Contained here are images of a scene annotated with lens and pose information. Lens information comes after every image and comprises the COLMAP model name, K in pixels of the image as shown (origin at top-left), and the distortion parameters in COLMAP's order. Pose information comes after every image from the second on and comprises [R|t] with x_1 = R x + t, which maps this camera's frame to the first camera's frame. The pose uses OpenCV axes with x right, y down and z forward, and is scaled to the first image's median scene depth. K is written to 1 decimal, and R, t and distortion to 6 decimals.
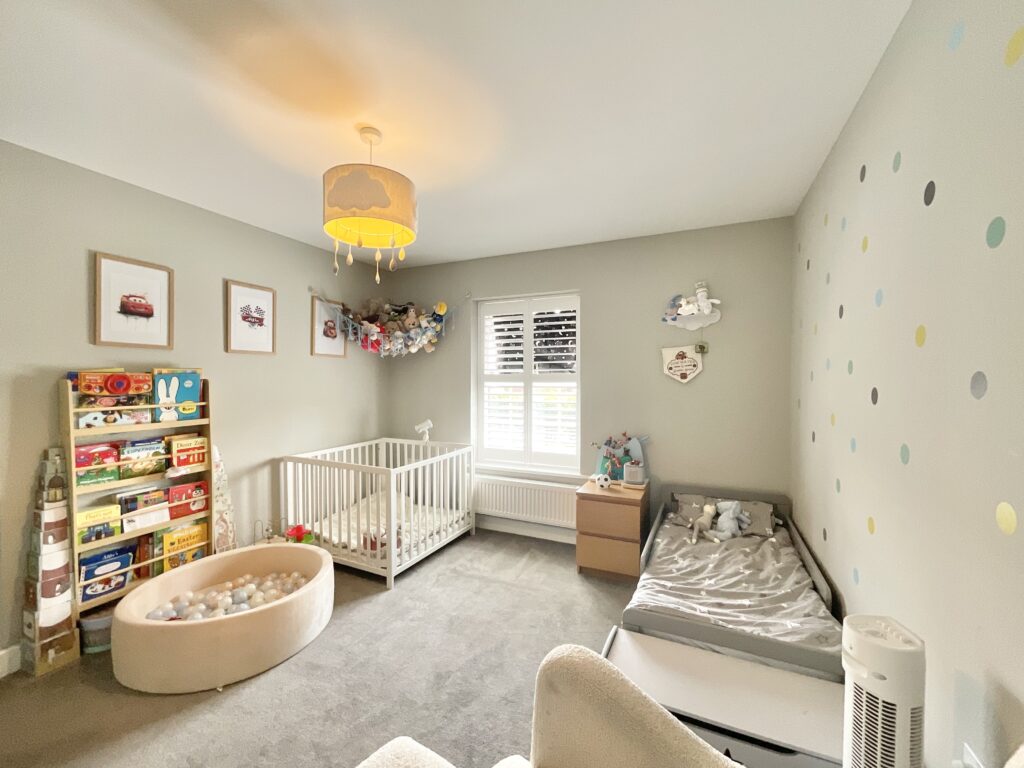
lens RADIAL K [[417.6, 0, 517.8], [0, 417.6, 379.8], [0, 0, 1]] dist [-0.000366, -0.000017]
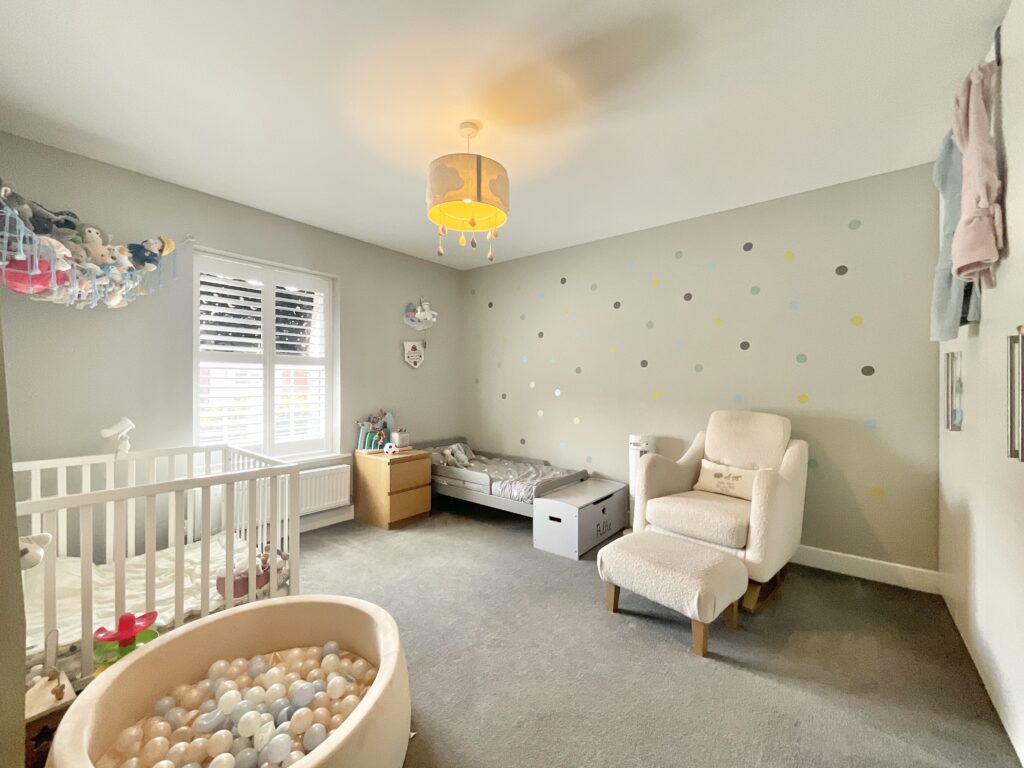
lens RADIAL K [[417.6, 0, 521.8], [0, 417.6, 385.6], [0, 0, 1]] dist [-0.000366, -0.000017]
pose [[0.205097, -0.005087, 0.978728, -0.711514], [0.000671, 0.999987, 0.005057, 0.047125], [-0.978741, -0.000381, 0.205098, 0.317643]]
